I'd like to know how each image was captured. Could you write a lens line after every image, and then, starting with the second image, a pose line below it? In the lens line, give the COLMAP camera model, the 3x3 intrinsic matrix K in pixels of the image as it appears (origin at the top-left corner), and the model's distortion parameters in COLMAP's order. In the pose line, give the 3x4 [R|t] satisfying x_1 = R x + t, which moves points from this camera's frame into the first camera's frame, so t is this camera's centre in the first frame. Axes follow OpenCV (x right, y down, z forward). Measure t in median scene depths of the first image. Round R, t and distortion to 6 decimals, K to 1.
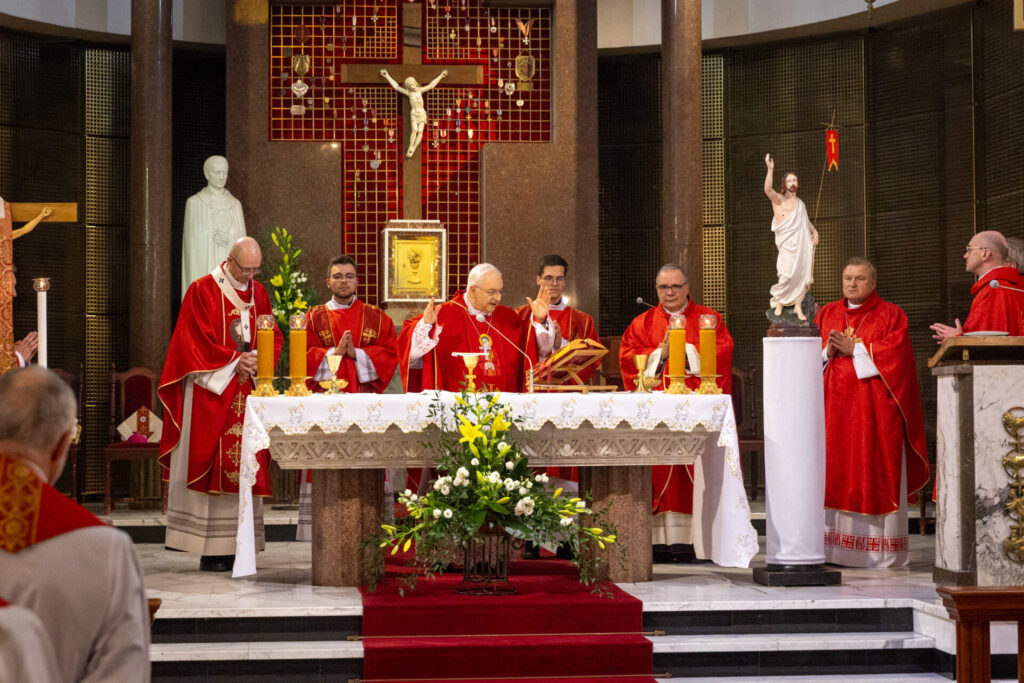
lens RADIAL K [[2325.3, 0, 511.5], [0, 2325.3, 341.8], [0, 0, 1]] dist [-0.053259, 0.000000]
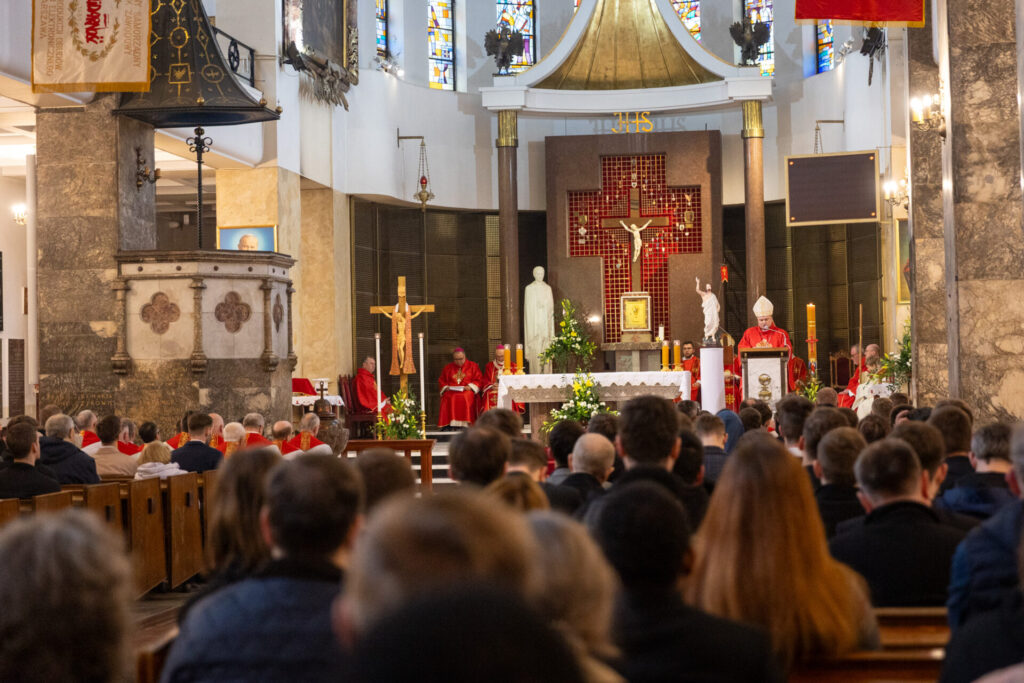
lens RADIAL K [[1854.7, 0, 512.2], [0, 1854.7, 341.2], [0, 0, 1]] dist [-0.013523, 0.000000]
pose [[0.966874, -0.022156, -0.254291, 0.274767], [0.022405, 0.999747, -0.001917, -0.006836], [0.254269, -0.003844, 0.967126, -0.653094]]
